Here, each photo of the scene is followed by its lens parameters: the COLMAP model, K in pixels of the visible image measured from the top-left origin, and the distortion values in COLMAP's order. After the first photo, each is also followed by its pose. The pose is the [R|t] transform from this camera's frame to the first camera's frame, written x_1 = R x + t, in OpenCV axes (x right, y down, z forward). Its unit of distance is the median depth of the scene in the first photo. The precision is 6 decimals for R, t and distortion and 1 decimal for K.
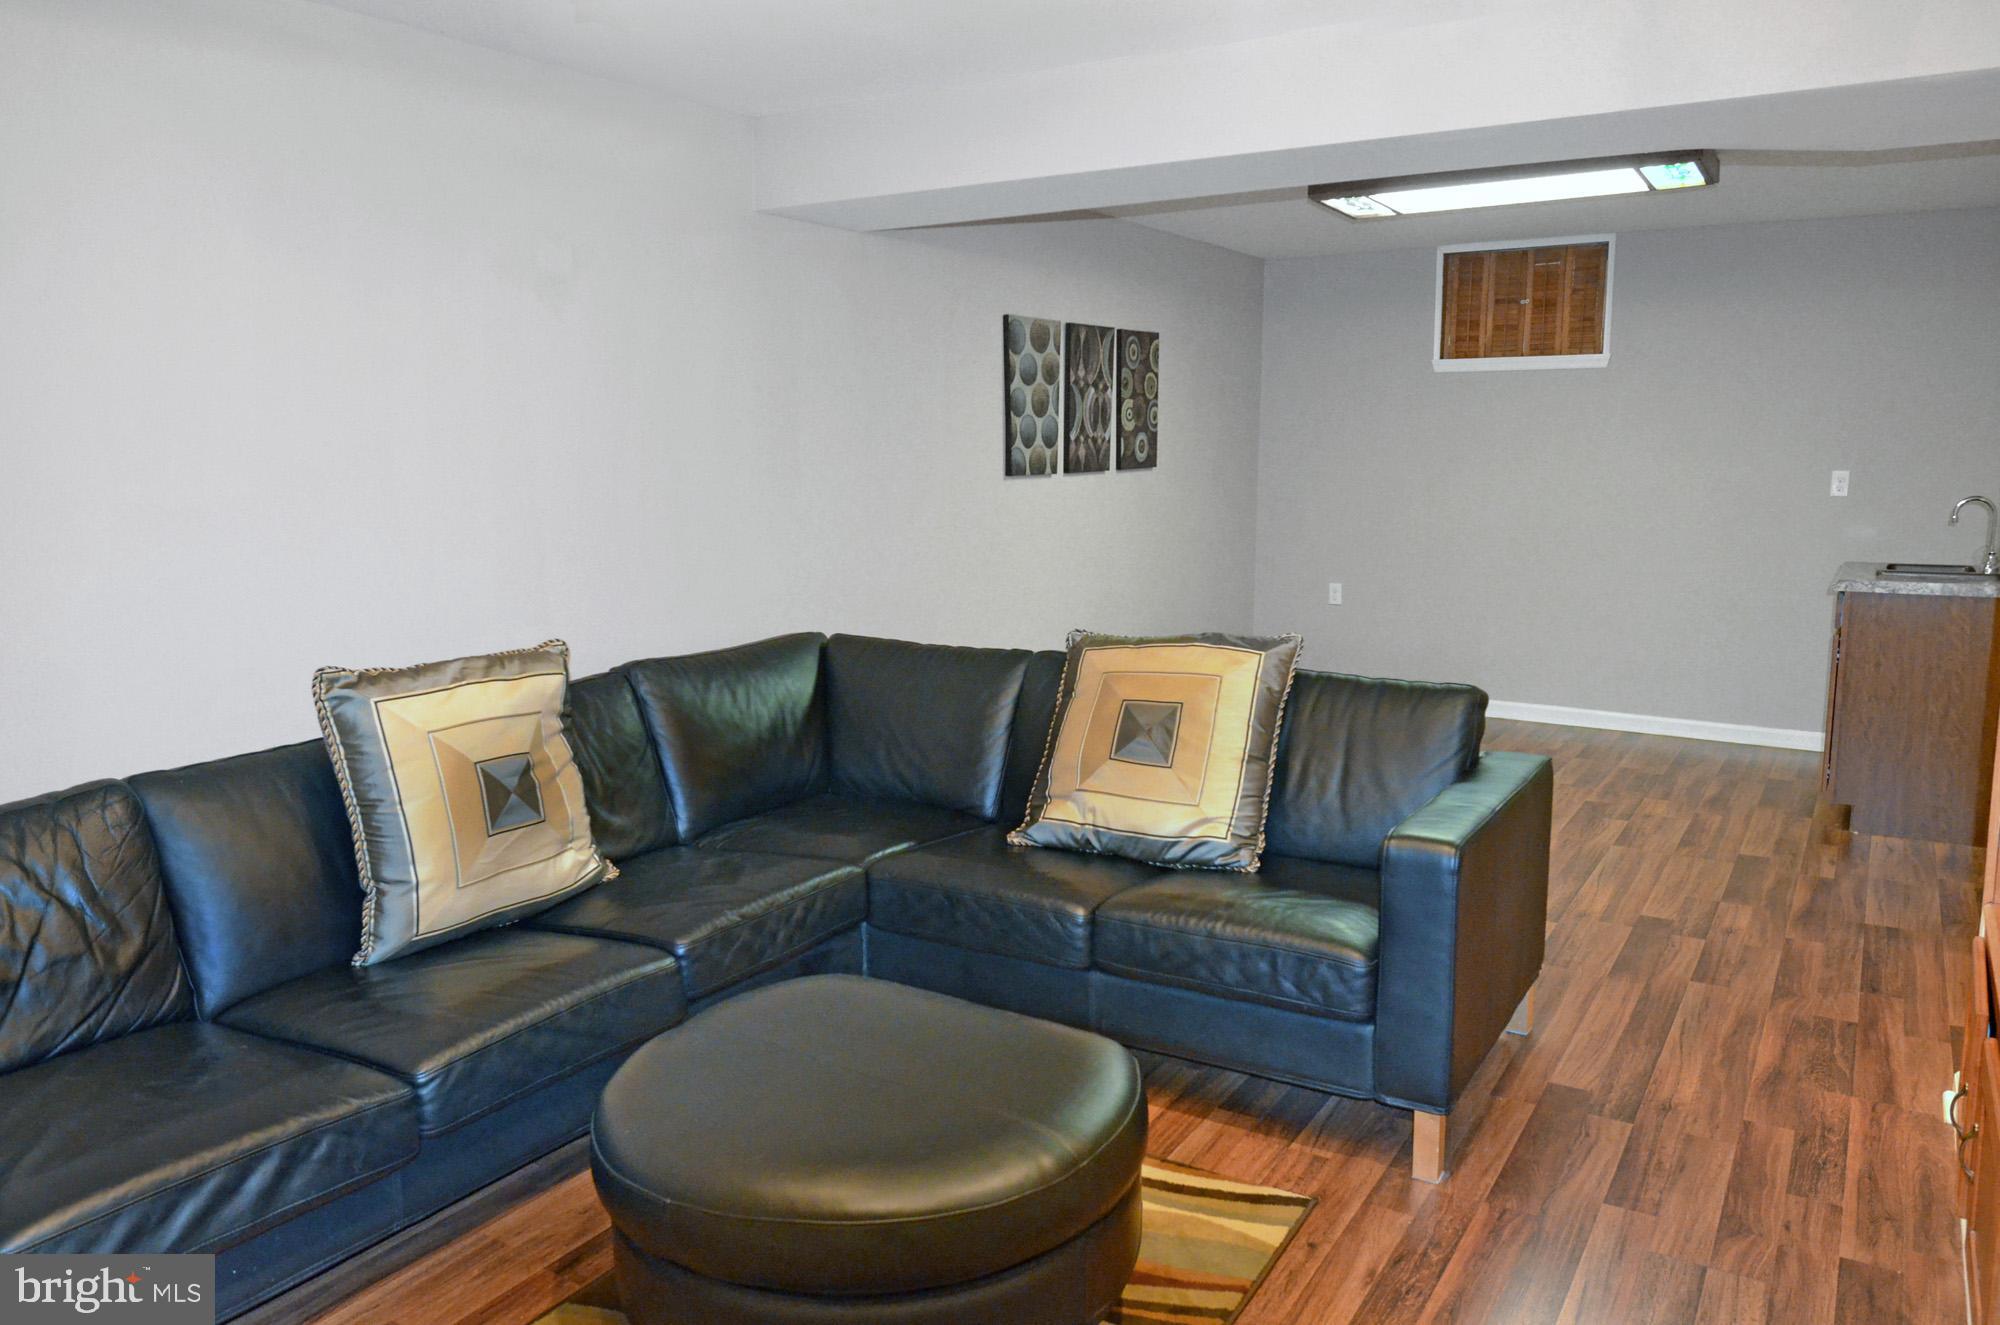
lens RADIAL K [[1415.7, 0, 1023.8], [0, 1415.7, 663.5], [0, 0, 1]] dist [0.001570, -0.026430]
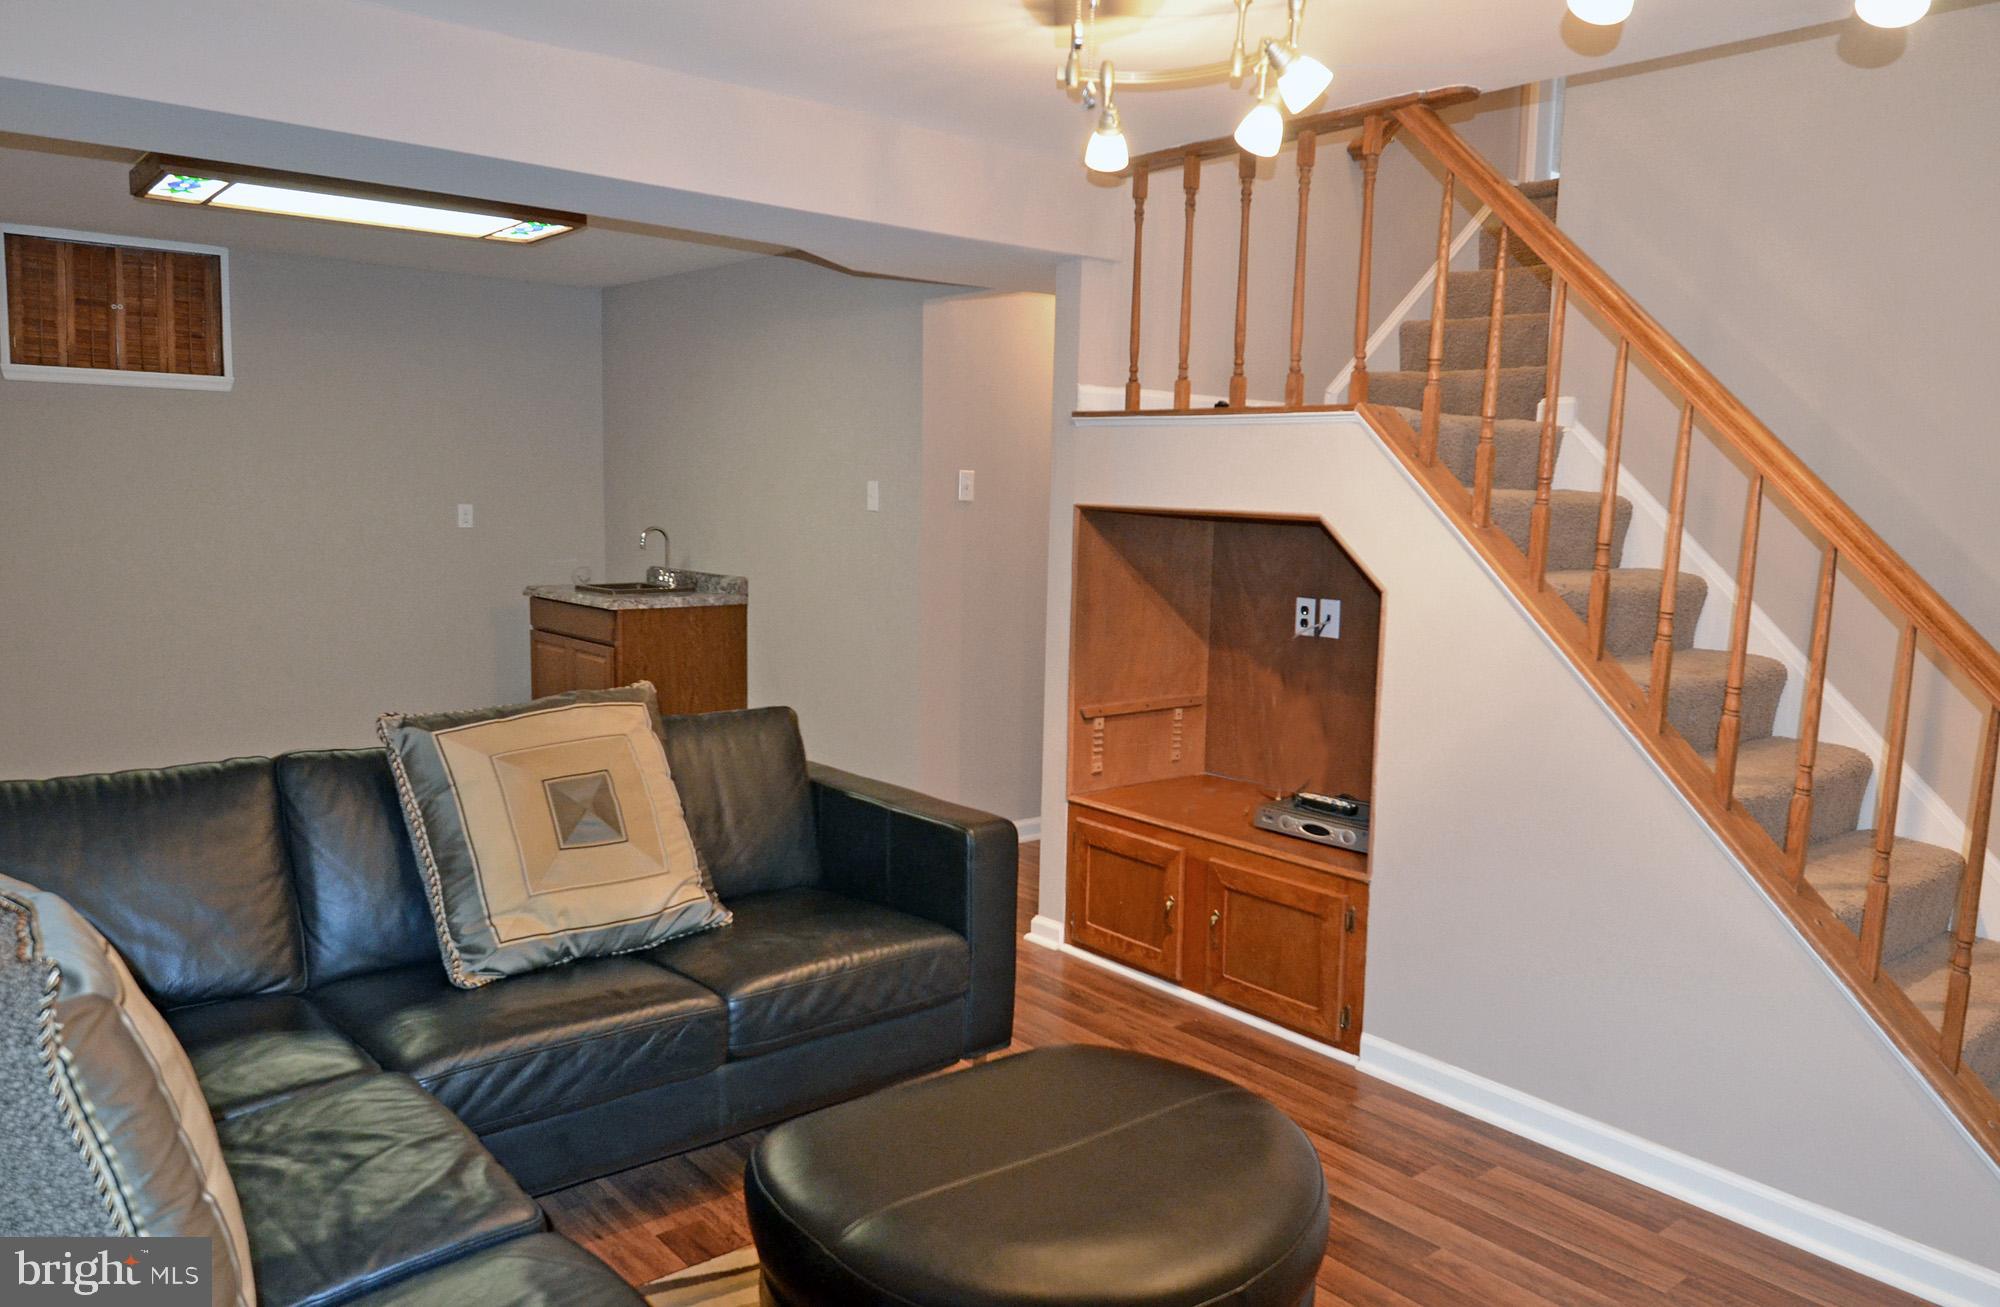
lens RADIAL K [[1448.8, 0, 1042.0], [0, 1448.8, 653.5], [0, 0, 1]] dist [0.000214, -0.005472]
pose [[0.309483, -0.096125, 0.946034, -0.538750], [0.119606, 0.990911, 0.061558, -0.056412], [-0.943353, 0.094101, 0.318167, 0.348952]]
